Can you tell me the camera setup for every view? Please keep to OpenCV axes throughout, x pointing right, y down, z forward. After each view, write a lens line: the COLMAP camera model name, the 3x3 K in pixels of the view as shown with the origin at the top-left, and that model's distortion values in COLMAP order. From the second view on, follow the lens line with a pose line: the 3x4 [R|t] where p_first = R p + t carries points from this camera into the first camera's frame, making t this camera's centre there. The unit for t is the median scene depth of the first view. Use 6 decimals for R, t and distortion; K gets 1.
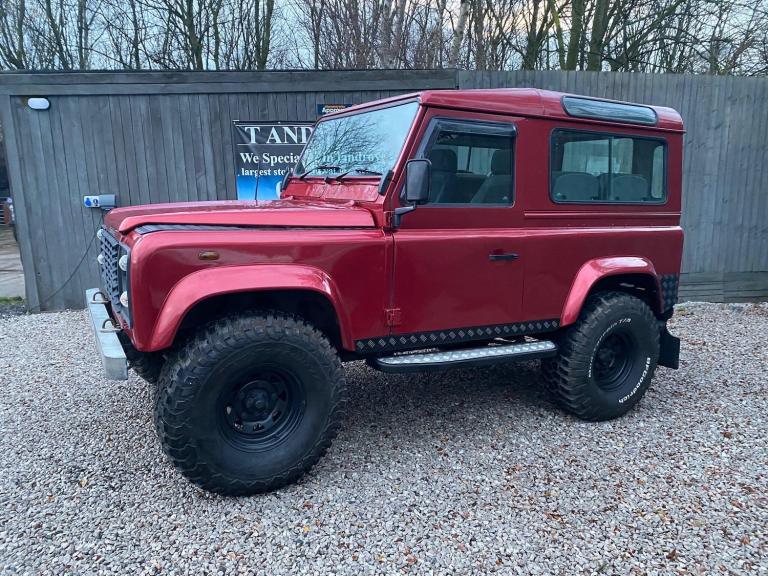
lens RADIAL K [[583.4, 0, 379.1], [0, 583.4, 281.8], [0, 0, 1]] dist [0.012123, -0.003350]
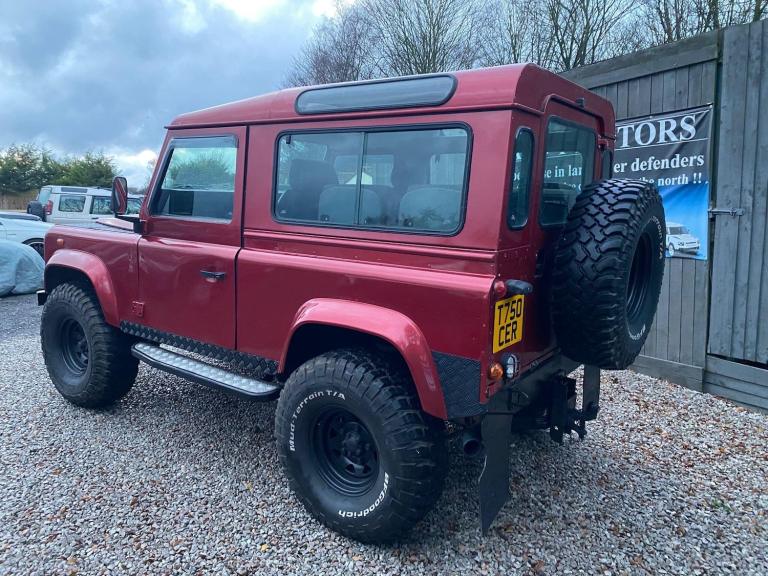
lens RADIAL K [[585.5, 0, 378.8], [0, 585.5, 274.8], [0, 0, 1]] dist [0.009765, -0.002247]
pose [[0.426155, 0.111962, -0.897695, 1.023209], [-0.156775, 0.986438, 0.048606, -0.112815], [0.890962, 0.120022, 0.437928, 0.707091]]
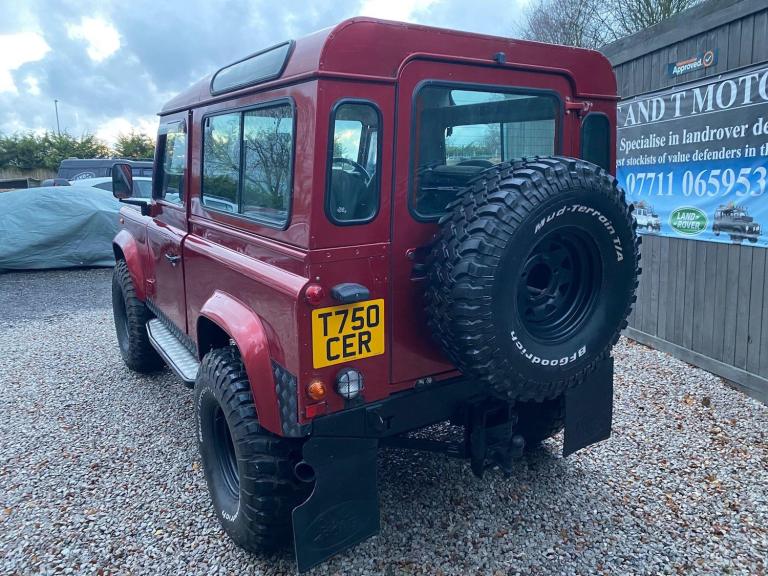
lens RADIAL K [[584.3, 0, 398.7], [0, 584.3, 286.1], [0, 0, 1]] dist [0.007667, 0.002382]
pose [[0.087259, 0.187167, -0.978445, 1.040196], [-0.157197, 0.972473, 0.172006, -0.193077], [0.983705, 0.138799, 0.114280, 1.085359]]
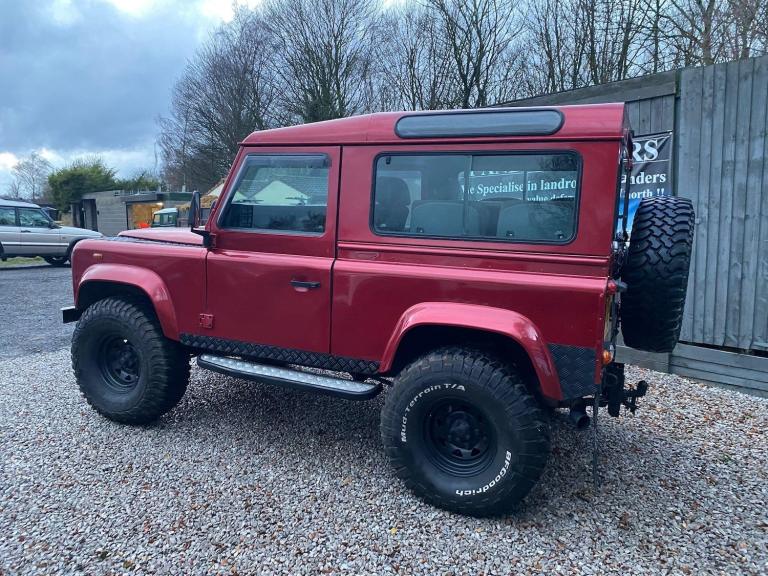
lens RADIAL K [[585.5, 0, 391.7], [0, 585.5, 275.1], [0, 0, 1]] dist [0.008935, -0.000598]
pose [[0.604408, 0.087267, -0.791881, 0.951925], [-0.136067, 0.990685, 0.005321, -0.072730], [0.784969, 0.104533, 0.610653, 0.429626]]
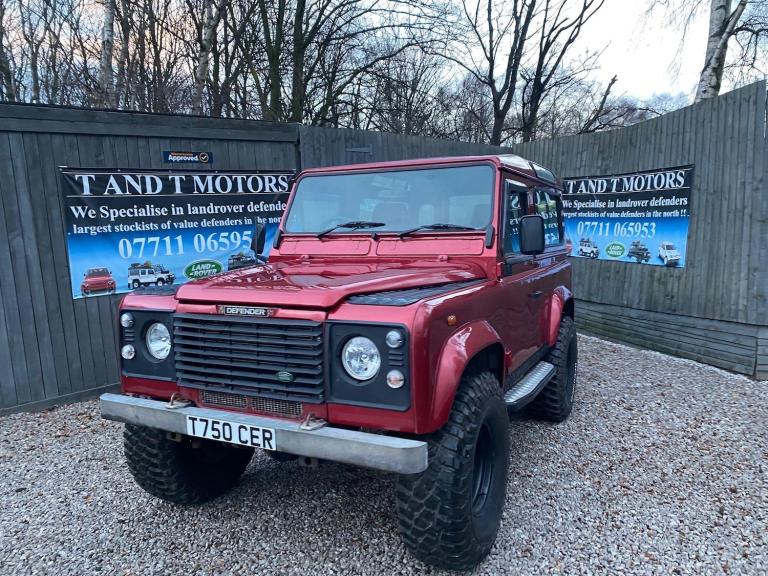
lens RADIAL K [[585.0, 0, 393.9], [0, 585.0, 281.7], [0, 0, 1]] dist [0.016102, -0.007959]
pose [[0.808797, -0.087006, 0.581616, -0.607530], [0.129999, 0.990980, -0.032532, -0.057967], [-0.573539, 0.101921, 0.812813, 0.170125]]
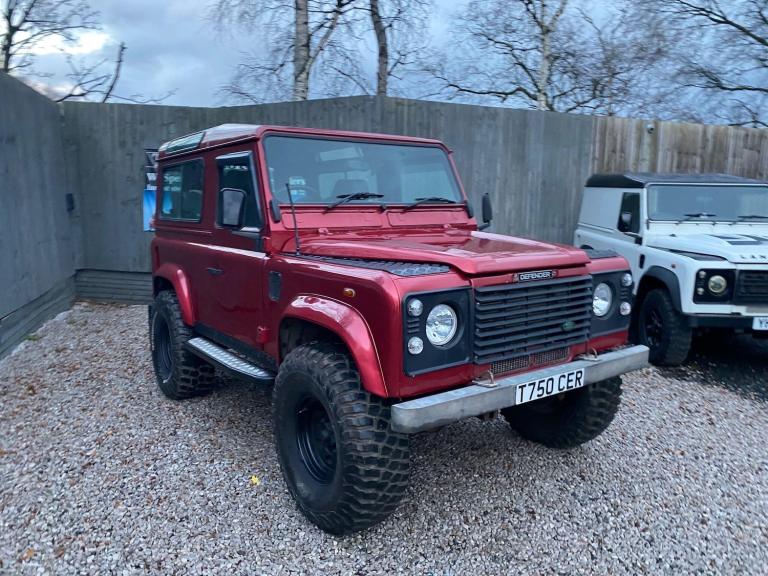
lens RADIAL K [[584.3, 0, 398.7], [0, 584.3, 286.1], [0, 0, 1]] dist [0.007667, 0.002382]
pose [[-0.129521, -0.164091, 0.977905, -1.032477], [0.158173, 0.970165, 0.183742, -0.210976], [-0.978880, 0.178477, -0.099702, 1.032292]]
